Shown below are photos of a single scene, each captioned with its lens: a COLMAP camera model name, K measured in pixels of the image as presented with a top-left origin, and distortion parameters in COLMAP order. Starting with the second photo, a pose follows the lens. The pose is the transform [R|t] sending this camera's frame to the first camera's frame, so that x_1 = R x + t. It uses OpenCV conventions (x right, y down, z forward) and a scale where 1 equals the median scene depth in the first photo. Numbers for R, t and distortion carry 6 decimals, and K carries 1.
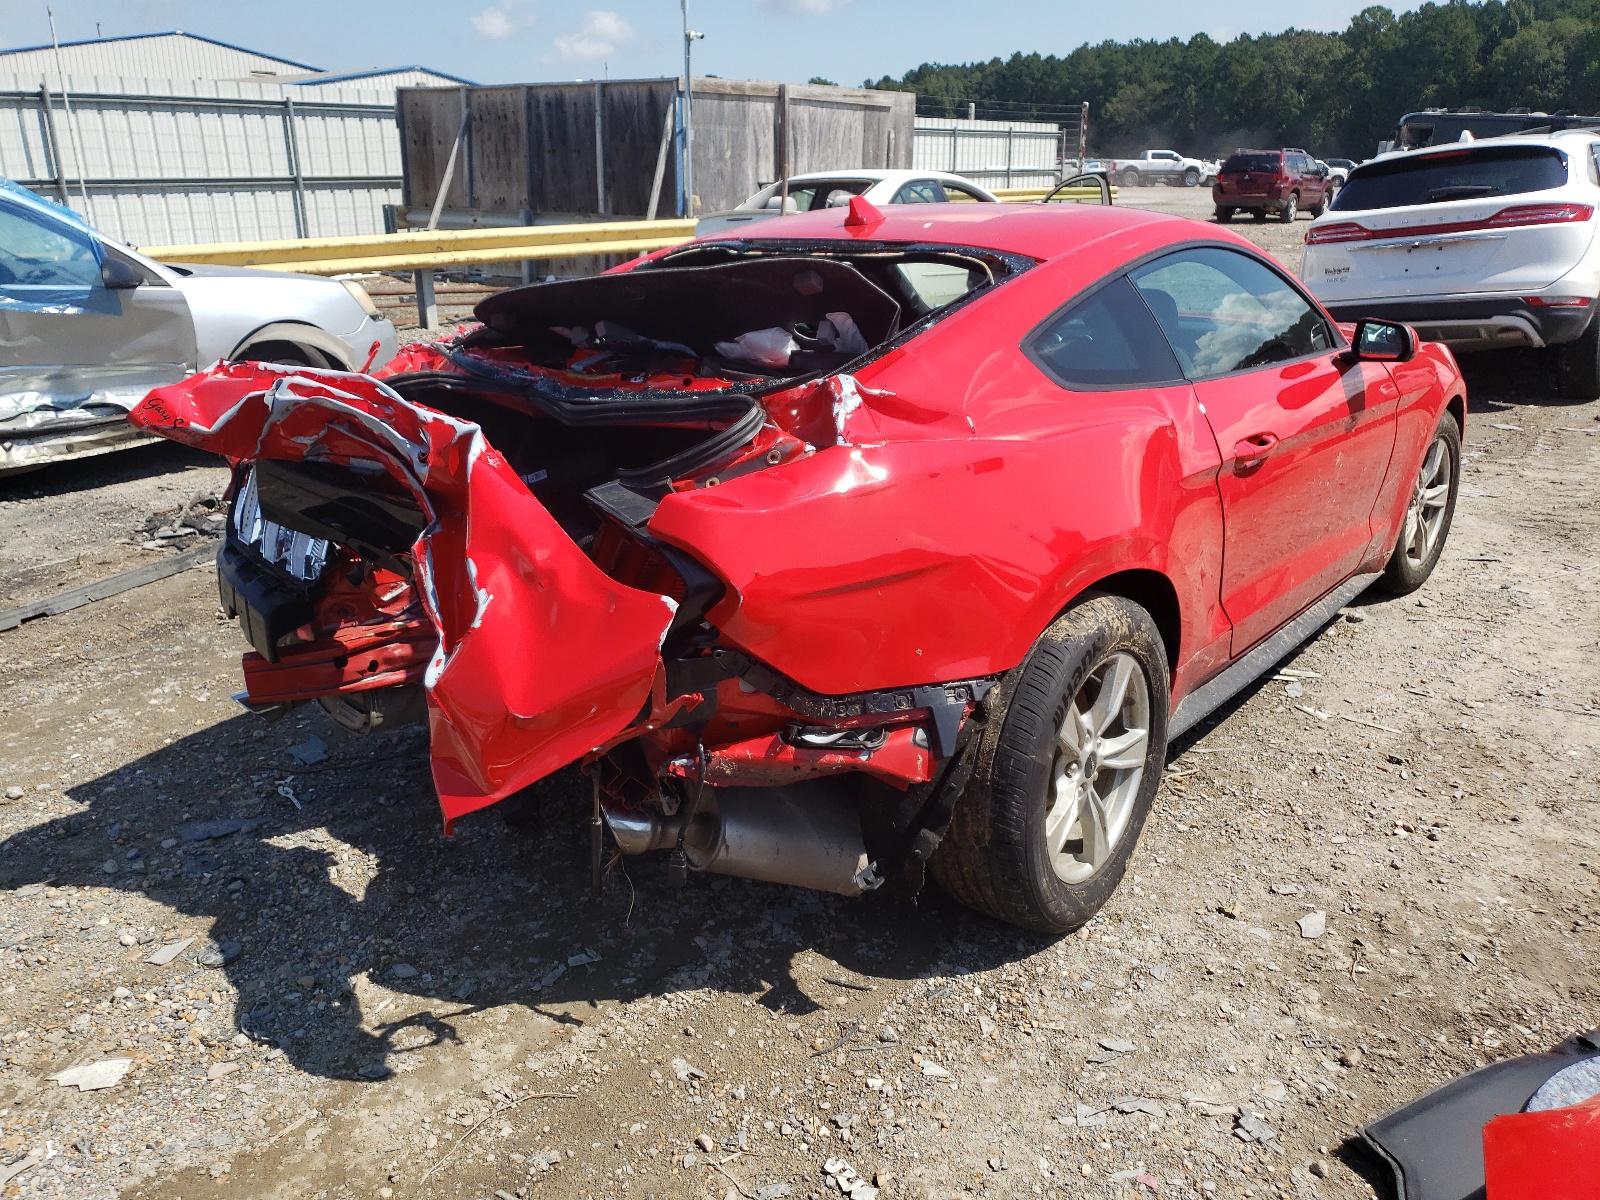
lens RADIAL K [[1288.4, 0, 795.5], [0, 1288.4, 594.5], [0, 0, 1]] dist [0.039184, -0.044867]
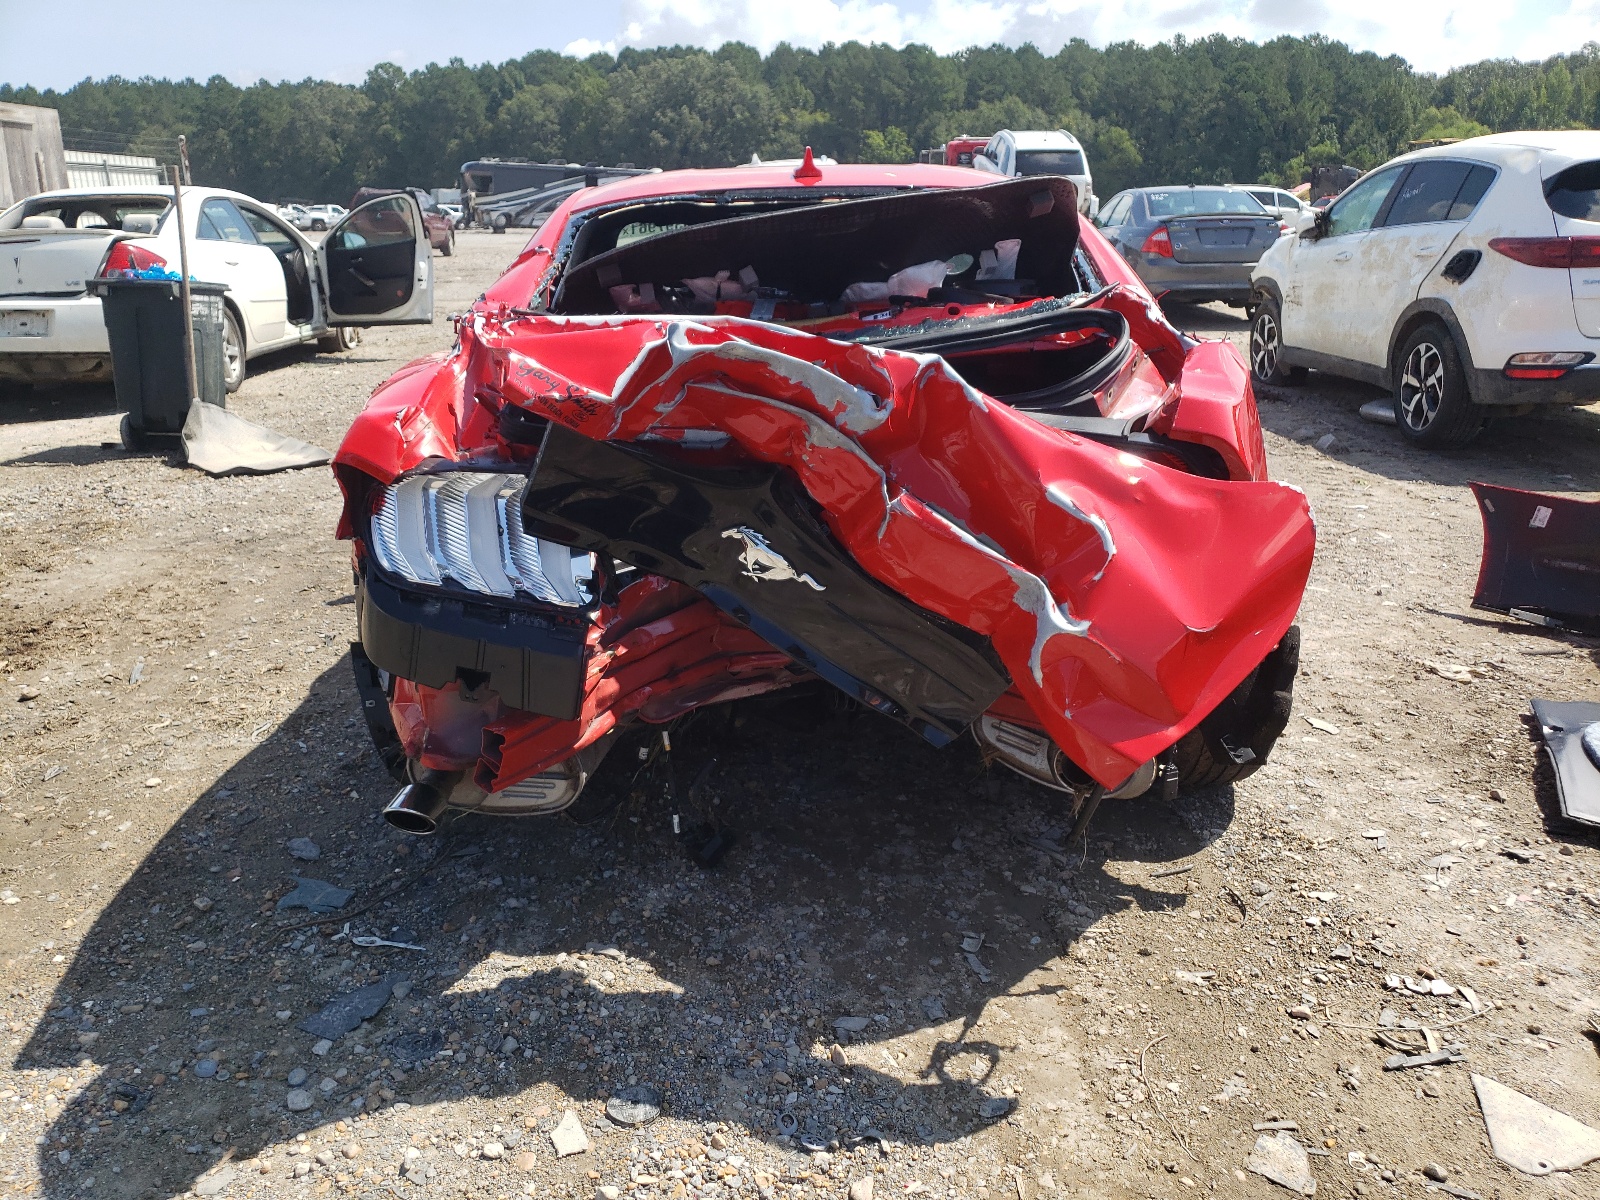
lens RADIAL K [[1288.4, 0, 786.4], [0, 1288.4, 609.3], [0, 0, 1]] dist [0.039184, -0.044867]
pose [[0.764655, -0.188168, 0.616357, -0.197311], [0.204076, 0.977903, 0.045368, -0.004838], [-0.611274, 0.091093, 0.786159, 0.083659]]
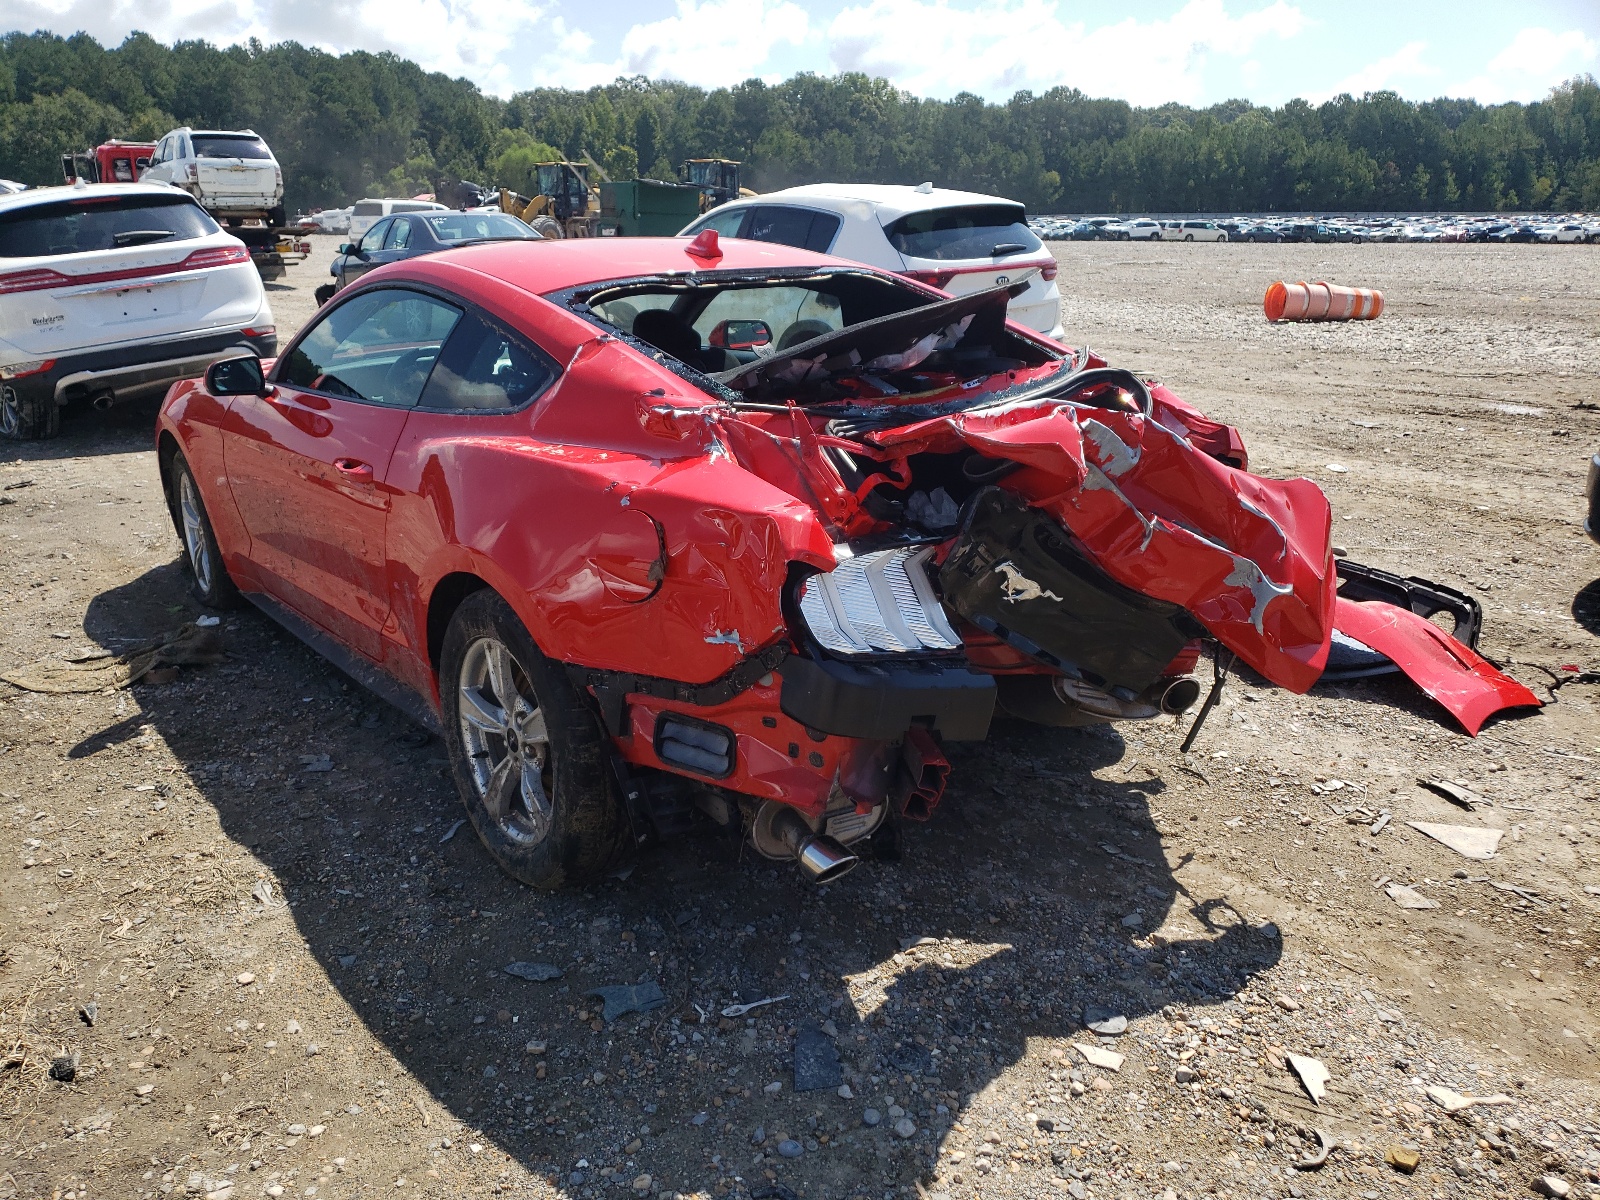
lens RADIAL K [[1288.4, 0, 791.6], [0, 1288.4, 599.6], [0, 0, 1]] dist [0.039184, -0.044867]
pose [[0.202462, -0.272637, 0.940573, -0.325832], [0.303702, 0.930590, 0.204370, -0.068511], [-0.931007, 0.244277, 0.271209, 0.222051]]
